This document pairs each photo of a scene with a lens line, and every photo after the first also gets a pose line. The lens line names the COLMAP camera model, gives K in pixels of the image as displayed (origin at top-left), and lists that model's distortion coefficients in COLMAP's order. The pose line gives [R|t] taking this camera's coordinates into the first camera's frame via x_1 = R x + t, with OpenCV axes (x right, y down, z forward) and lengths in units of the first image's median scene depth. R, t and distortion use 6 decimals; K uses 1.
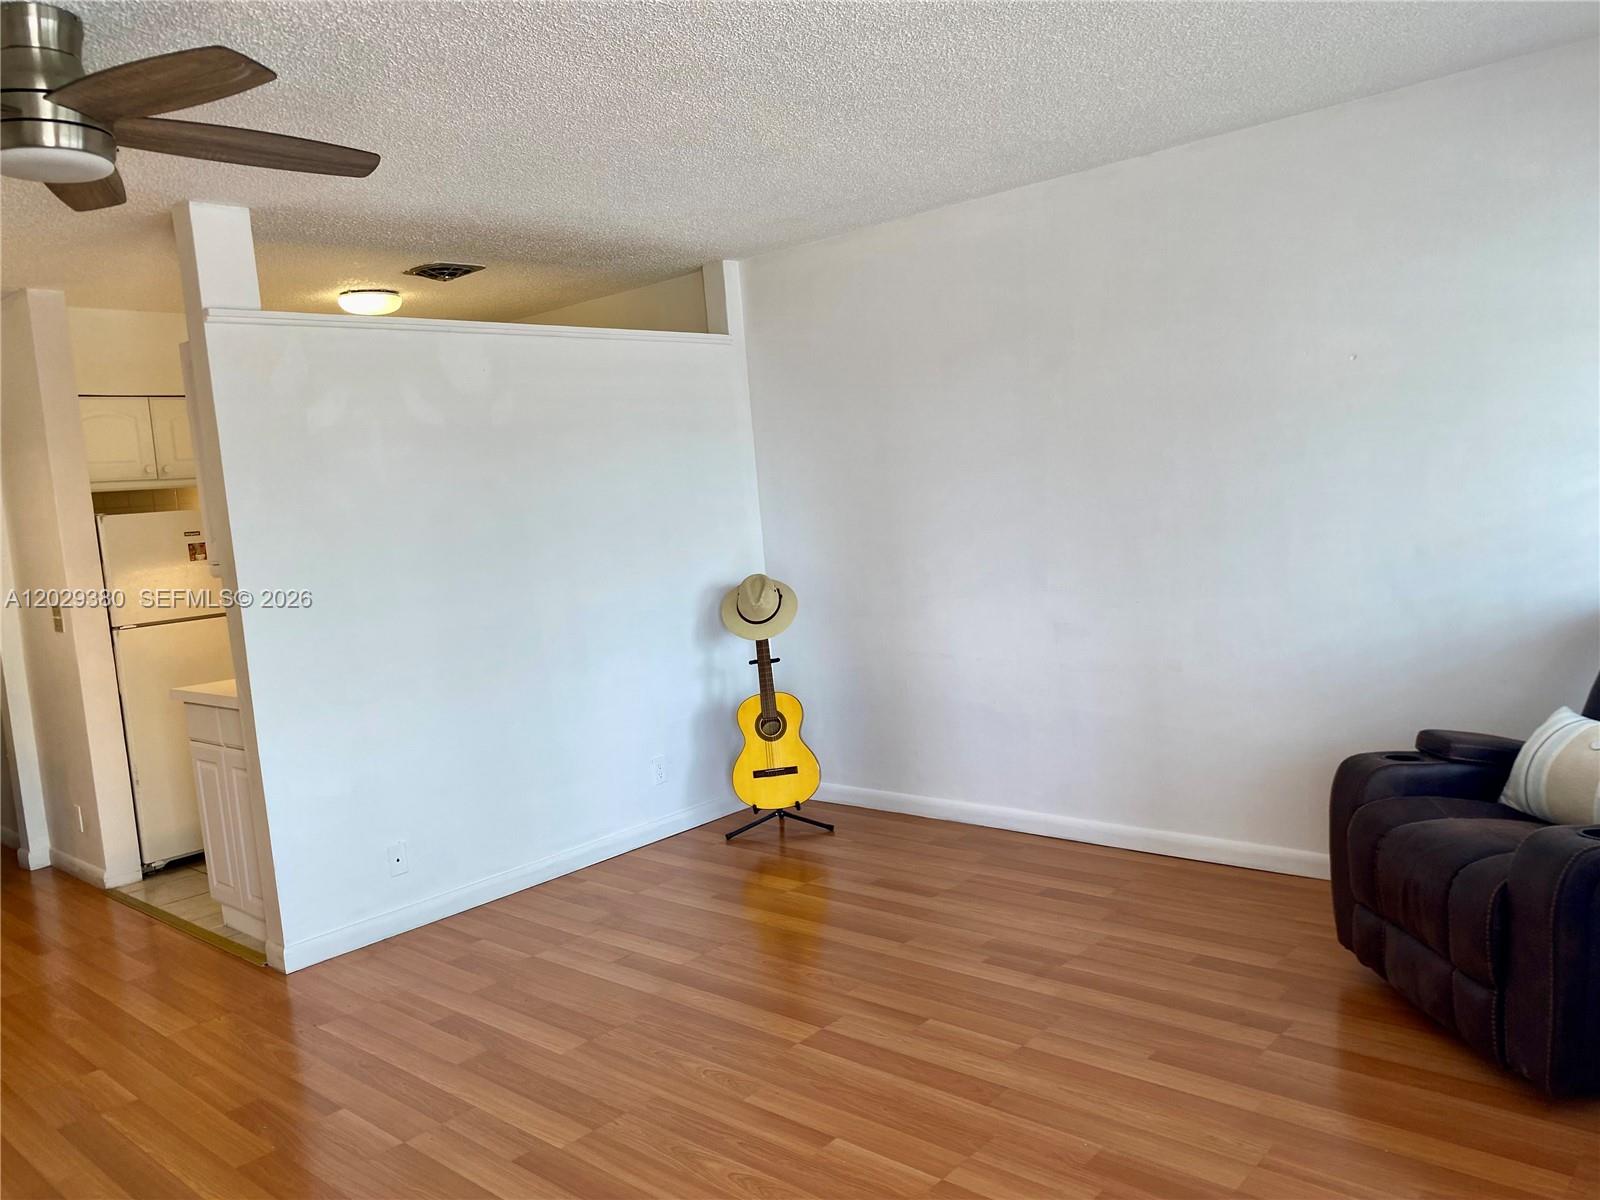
lens RADIAL K [[1215.9, 0, 810.6], [0, 1215.9, 588.3], [0, 0, 1]] dist [-0.000398, -0.008686]
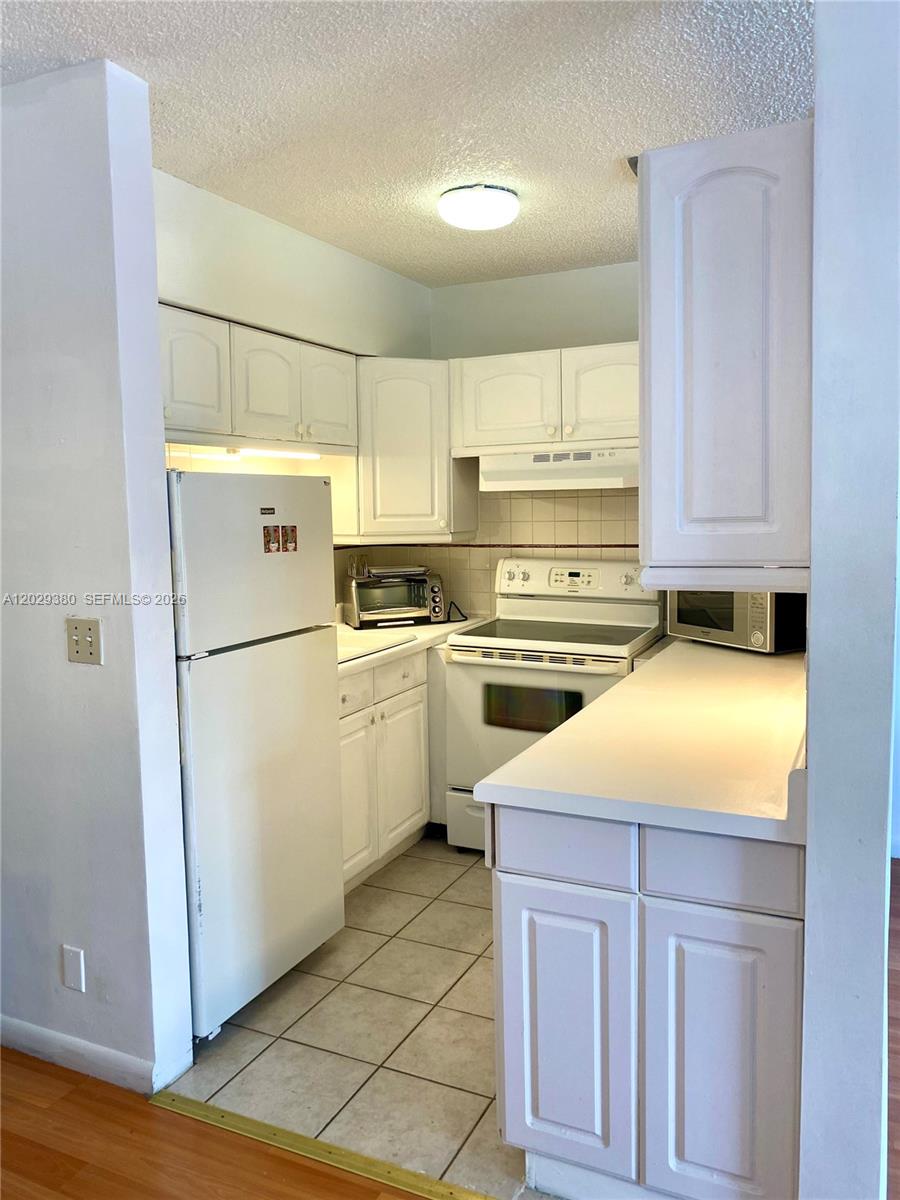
lens RADIAL K [[933.1, 0, 450.0], [0, 933.1, 600.0], [0, 0, 1]] dist [0.000679, -0.001645]
pose [[0.958746, 0.036676, 0.281888, -0.570425], [-0.036133, 0.999322, -0.007128, 0.002494], [-0.281958, -0.003352, 0.959421, 0.510358]]
